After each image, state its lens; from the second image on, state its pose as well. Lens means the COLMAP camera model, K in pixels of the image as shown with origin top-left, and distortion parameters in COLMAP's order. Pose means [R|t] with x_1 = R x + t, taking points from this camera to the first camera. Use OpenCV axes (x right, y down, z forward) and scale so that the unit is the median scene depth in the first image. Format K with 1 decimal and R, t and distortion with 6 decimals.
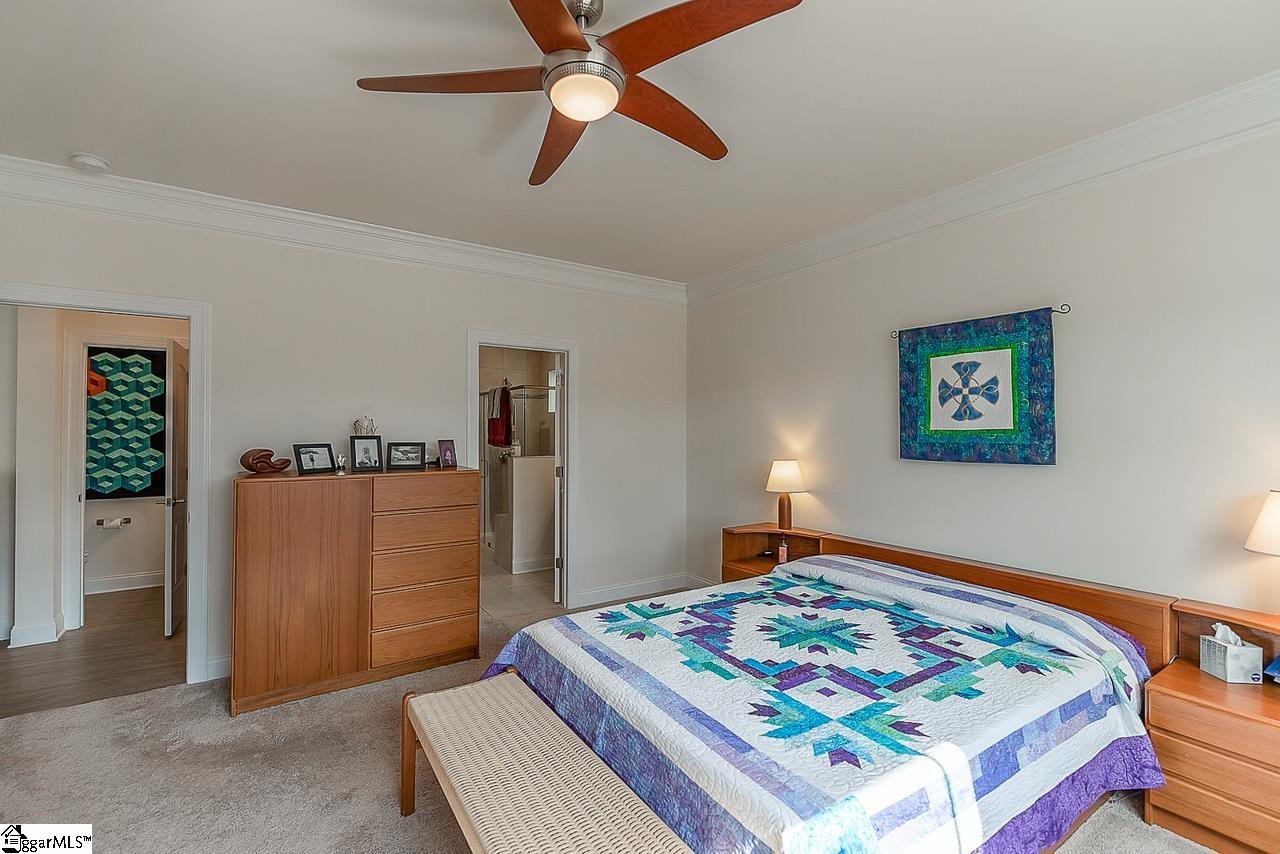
lens RADIAL K [[535.9, 0, 641.4], [0, 535.9, 426.2], [0, 0, 1]] dist [0.001362, 0.000461]
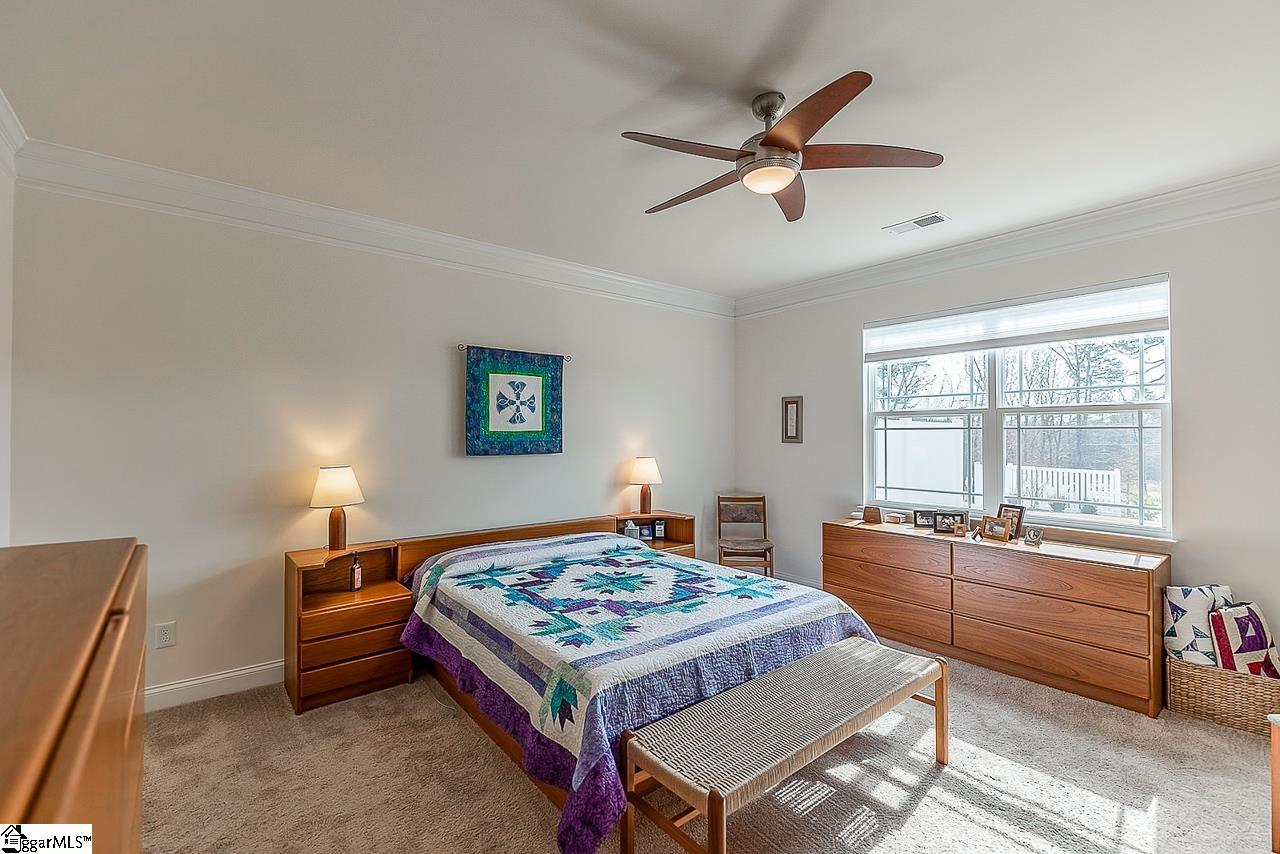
lens RADIAL K [[535.9, 0, 642.5], [0, 535.9, 427.3], [0, 0, 1]] dist [0.001362, 0.000461]
pose [[-0.067443, 0.009017, 0.997682, -0.828837], [-0.010014, 0.999903, -0.009714, 0.007727], [-0.997673, -0.010646, -0.067347, 0.825963]]
